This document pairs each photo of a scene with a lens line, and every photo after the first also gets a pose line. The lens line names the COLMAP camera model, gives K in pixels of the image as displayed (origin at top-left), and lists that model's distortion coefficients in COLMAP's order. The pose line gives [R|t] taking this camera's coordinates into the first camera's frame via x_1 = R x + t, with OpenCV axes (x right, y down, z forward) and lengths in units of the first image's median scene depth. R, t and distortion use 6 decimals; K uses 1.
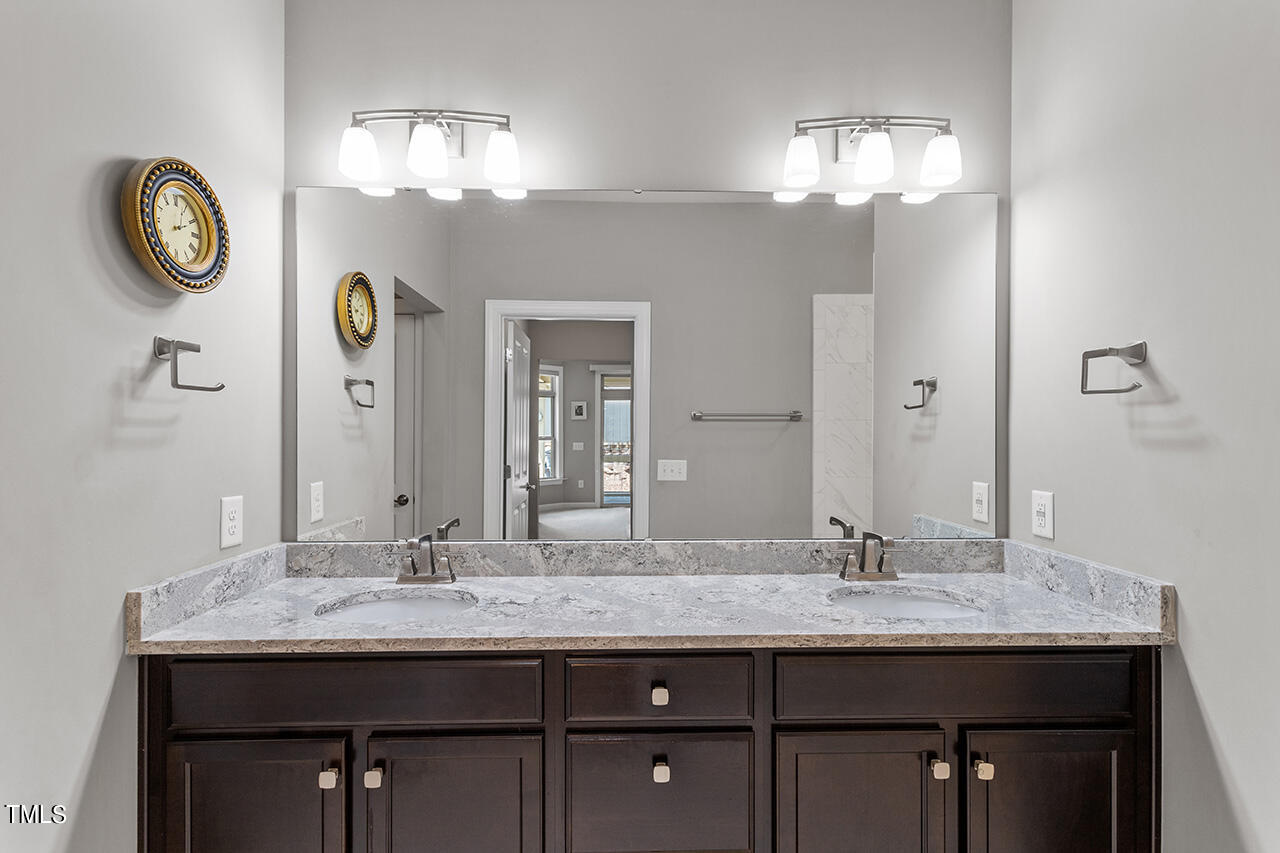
lens RADIAL K [[611.9, 0, 638.6], [0, 611.9, 427.8], [0, 0, 1]] dist [0.002881, -0.000264]
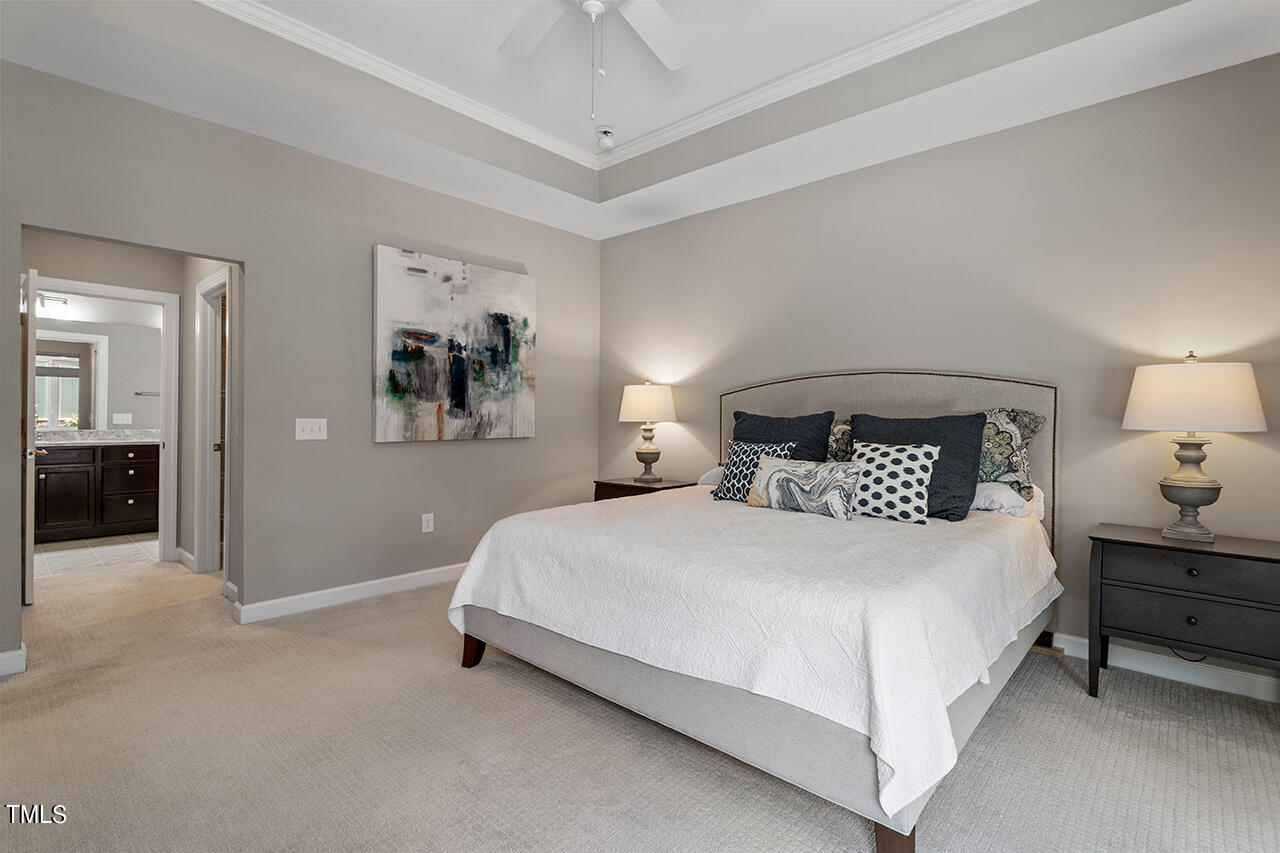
lens RADIAL K [[611.9, 0, 640.2], [0, 611.9, 419.7], [0, 0, 1]] dist [0.002881, -0.000264]
pose [[0.699687, -0.000824, 0.714449, -0.297486], [-0.004862, 0.999971, 0.005914, 0.075860], [-0.714433, -0.007612, 0.699662, -2.536043]]
